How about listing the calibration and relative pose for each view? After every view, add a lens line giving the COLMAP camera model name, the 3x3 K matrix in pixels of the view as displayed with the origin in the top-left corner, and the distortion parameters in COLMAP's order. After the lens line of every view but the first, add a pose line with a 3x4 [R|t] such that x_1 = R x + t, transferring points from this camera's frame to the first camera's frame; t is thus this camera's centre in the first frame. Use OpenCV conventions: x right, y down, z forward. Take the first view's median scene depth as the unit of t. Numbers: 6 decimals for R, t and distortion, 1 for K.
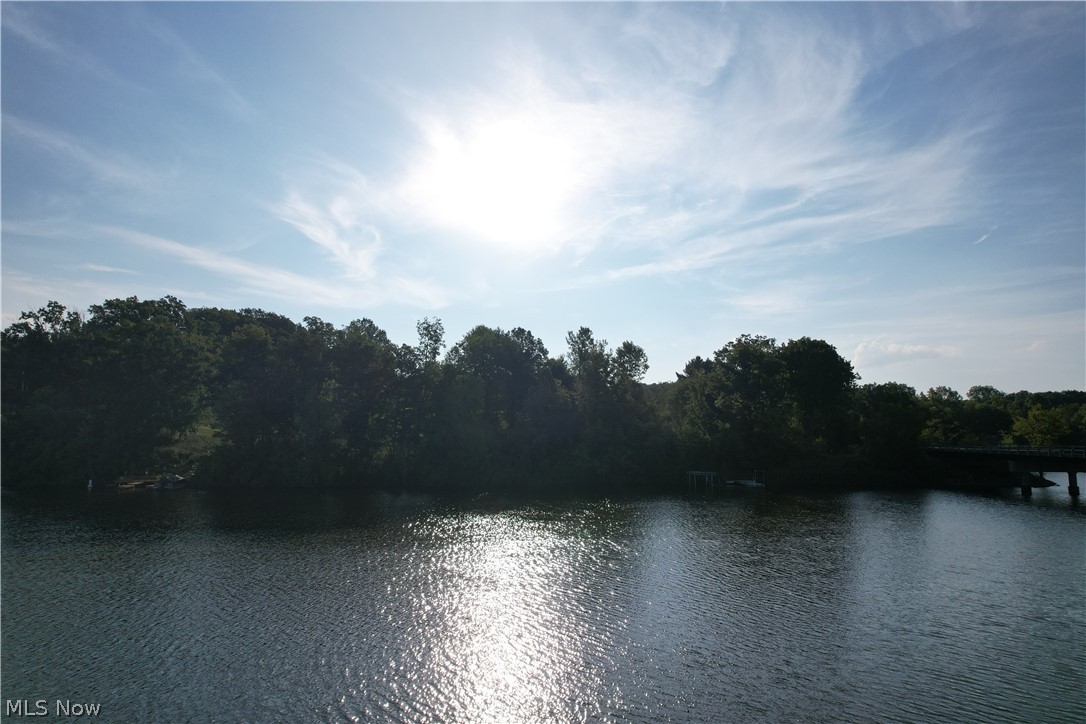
lens RADIAL K [[694.1, 0, 543.0], [0, 694.1, 362.0], [0, 0, 1]] dist [-0.076711, 0.062302]
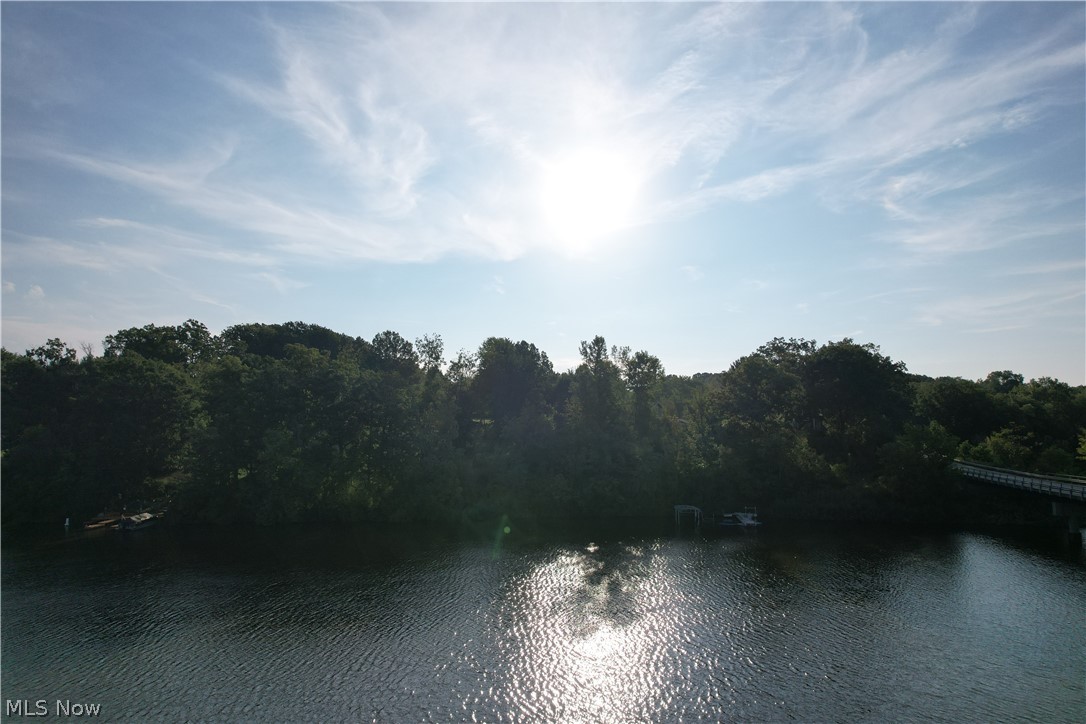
lens RADIAL K [[694.1, 0, 543.0], [0, 694.1, 362.0], [0, 0, 1]] dist [-0.076711, 0.062302]
pose [[0.987845, -0.028568, -0.152793, 0.133406], [0.032217, 0.999250, 0.021462, -0.039317], [0.152065, -0.026124, 0.988025, 0.064483]]
